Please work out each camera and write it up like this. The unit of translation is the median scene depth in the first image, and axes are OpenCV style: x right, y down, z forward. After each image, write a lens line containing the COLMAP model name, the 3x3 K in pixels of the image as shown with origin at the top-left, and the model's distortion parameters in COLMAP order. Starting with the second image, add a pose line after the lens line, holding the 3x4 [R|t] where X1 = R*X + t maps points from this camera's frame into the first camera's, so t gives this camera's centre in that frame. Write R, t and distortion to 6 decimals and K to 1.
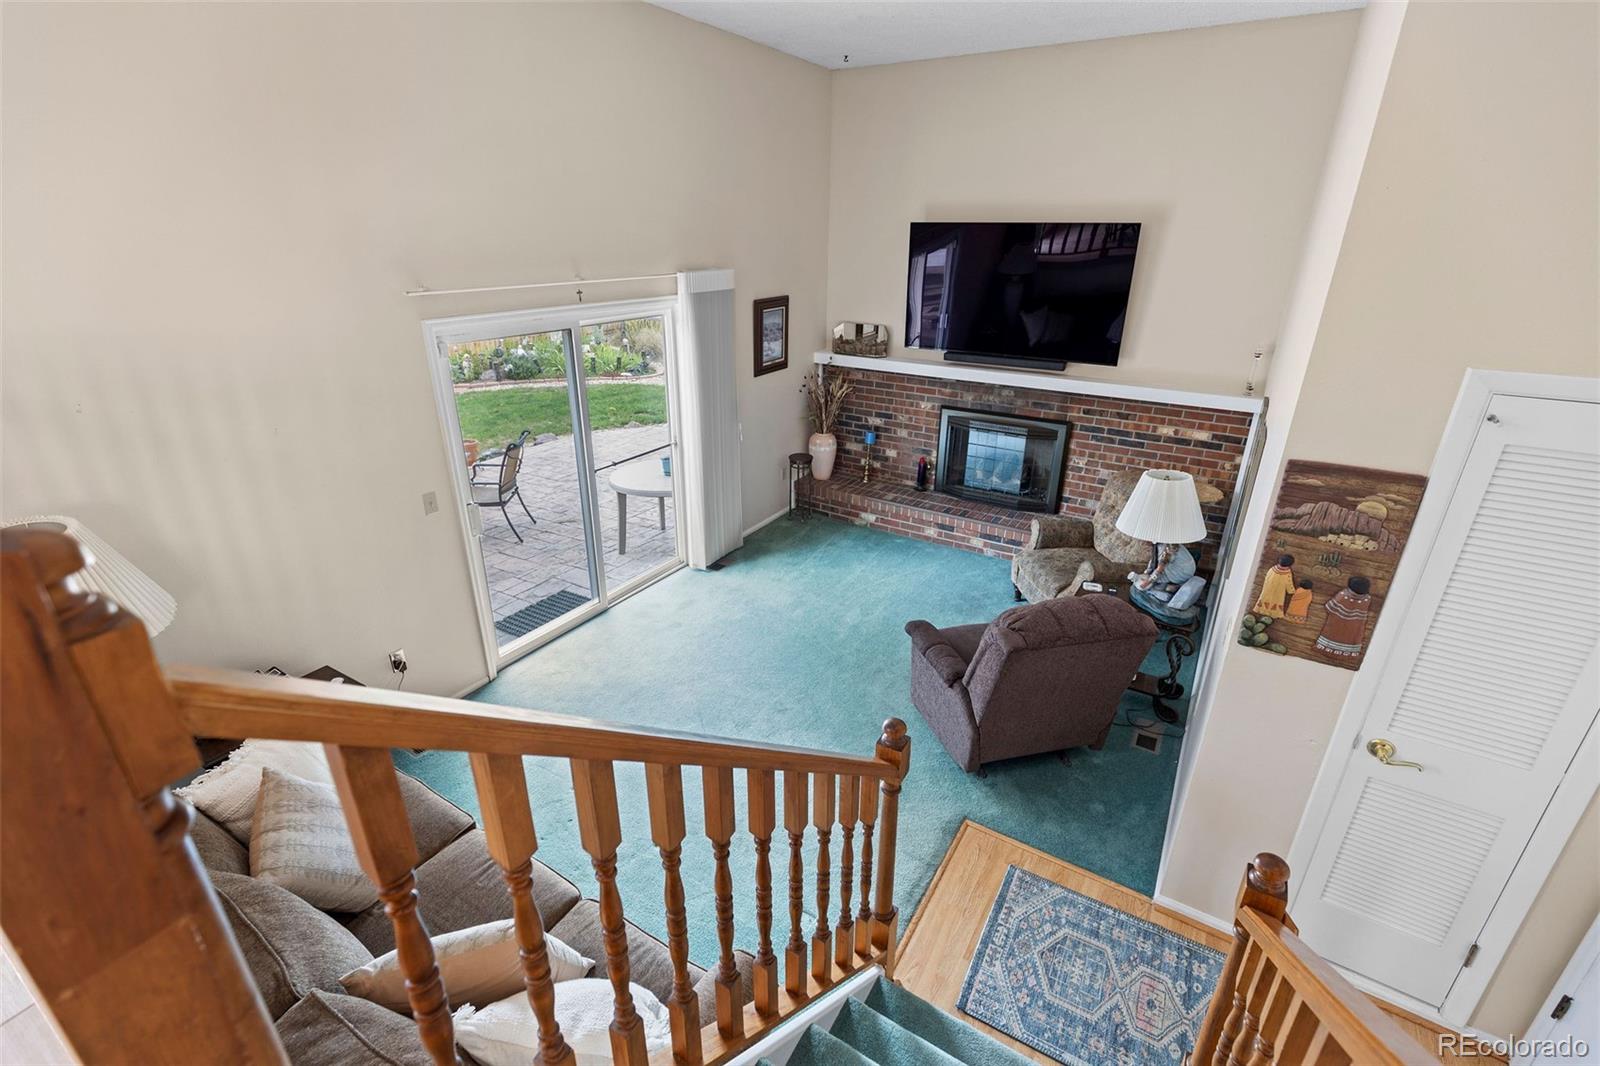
lens RADIAL K [[716.8, 0, 791.1], [0, 716.8, 522.1], [0, 0, 1]] dist [0.008745, -0.001708]
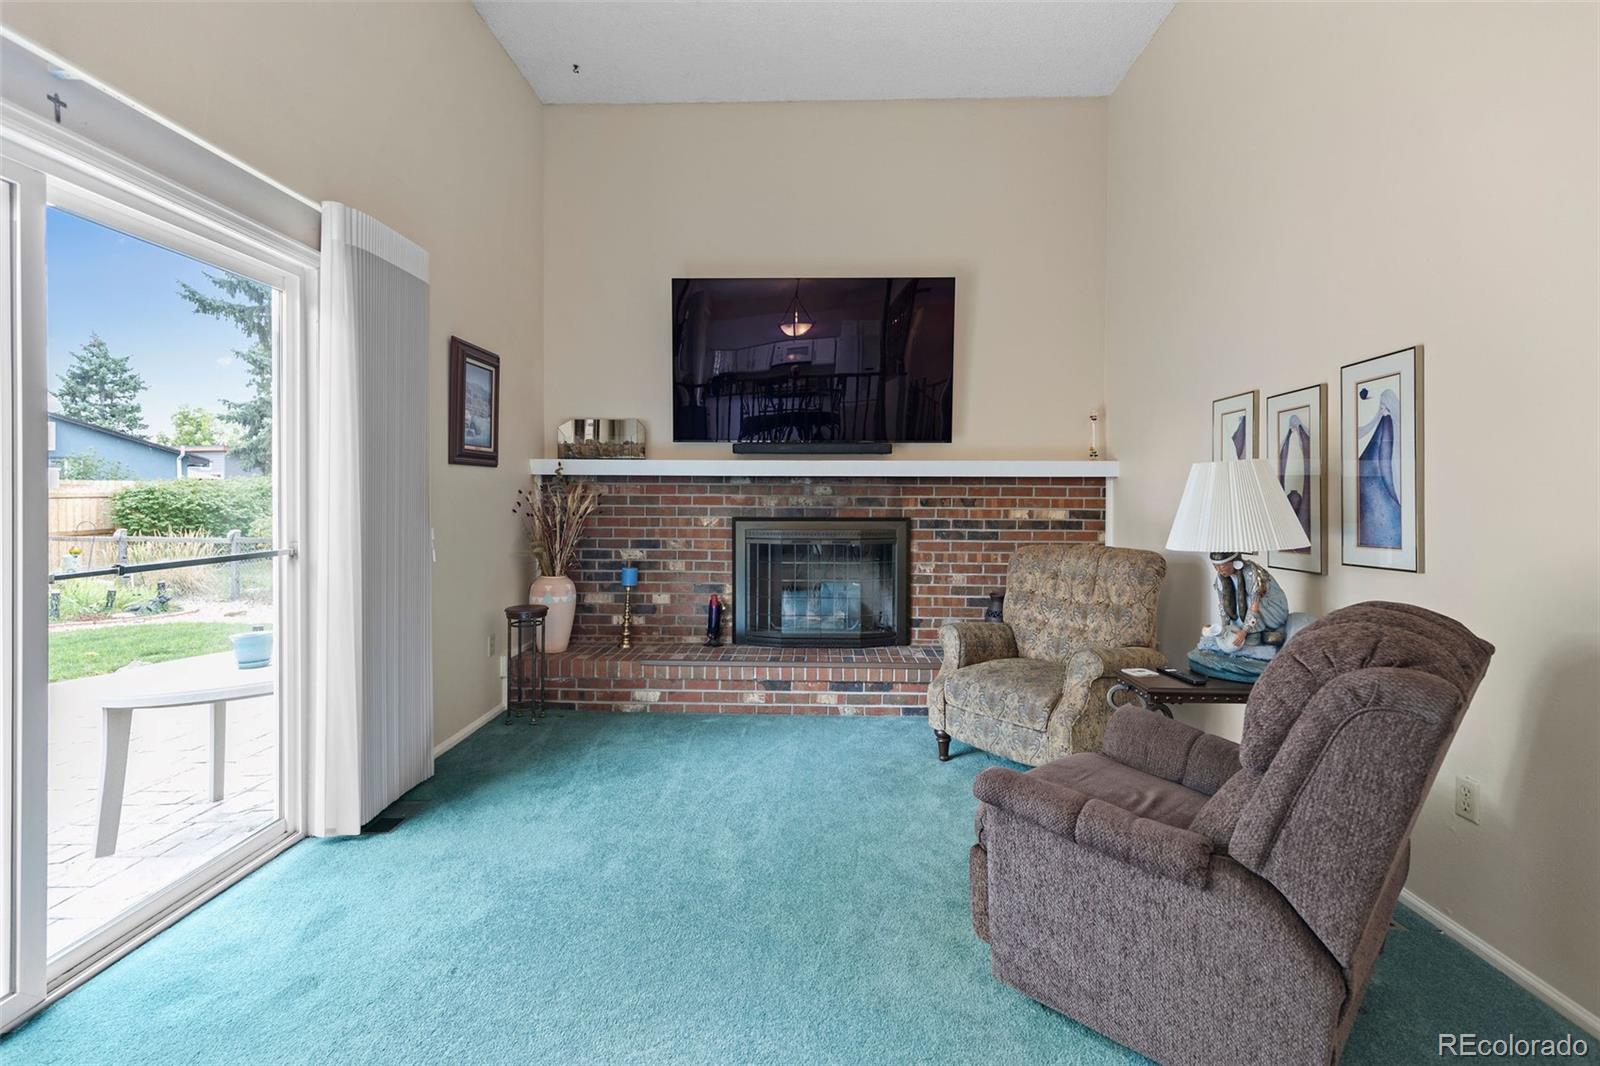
lens RADIAL K [[716.8, 0, 788.3], [0, 716.8, 507.5], [0, 0, 1]] dist [0.008745, -0.001708]
pose [[0.862027, -0.005937, 0.506827, -0.109964], [0.193197, 0.928293, -0.317722, 0.068663], [-0.468598, 0.371803, 0.801361, 0.420692]]
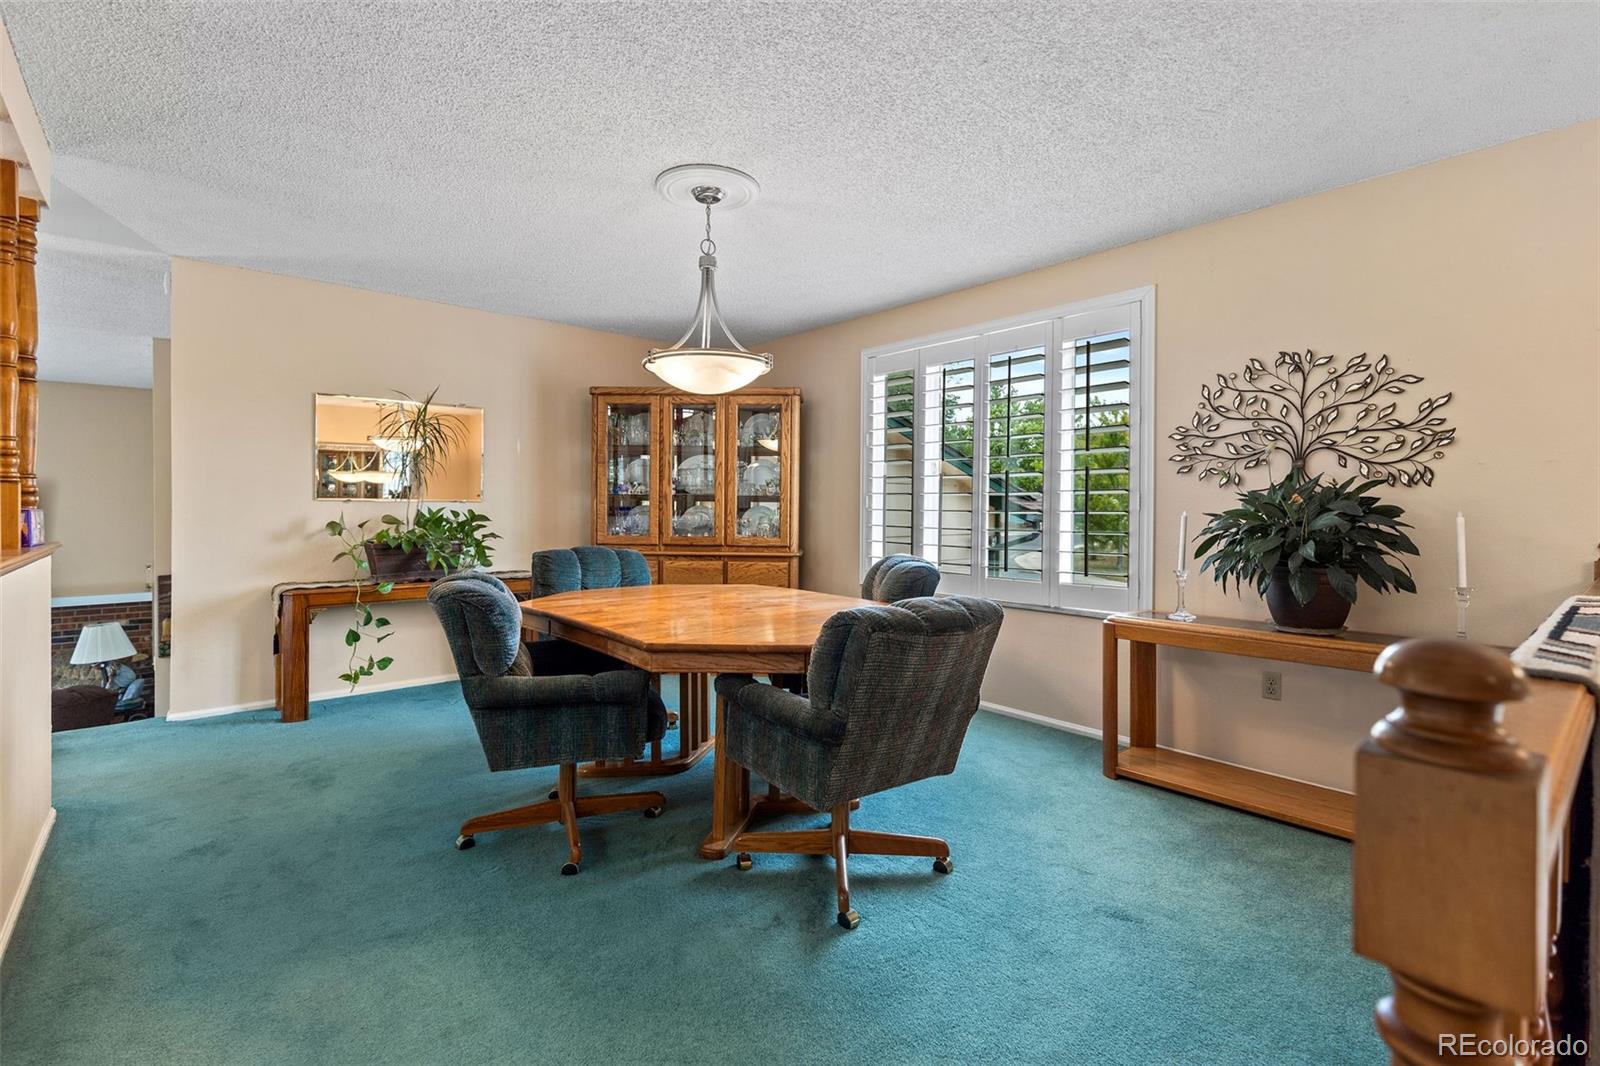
lens RADIAL K [[716.8, 0, 808.2], [0, 716.8, 503.8], [0, 0, 1]] dist [0.008745, -0.001708]
pose [[0.279936, -0.000186, 0.960019, -0.421007], [0.363910, 0.925390, -0.105935, 0.294691], [-0.888372, 0.379016, 0.259118, -0.675266]]
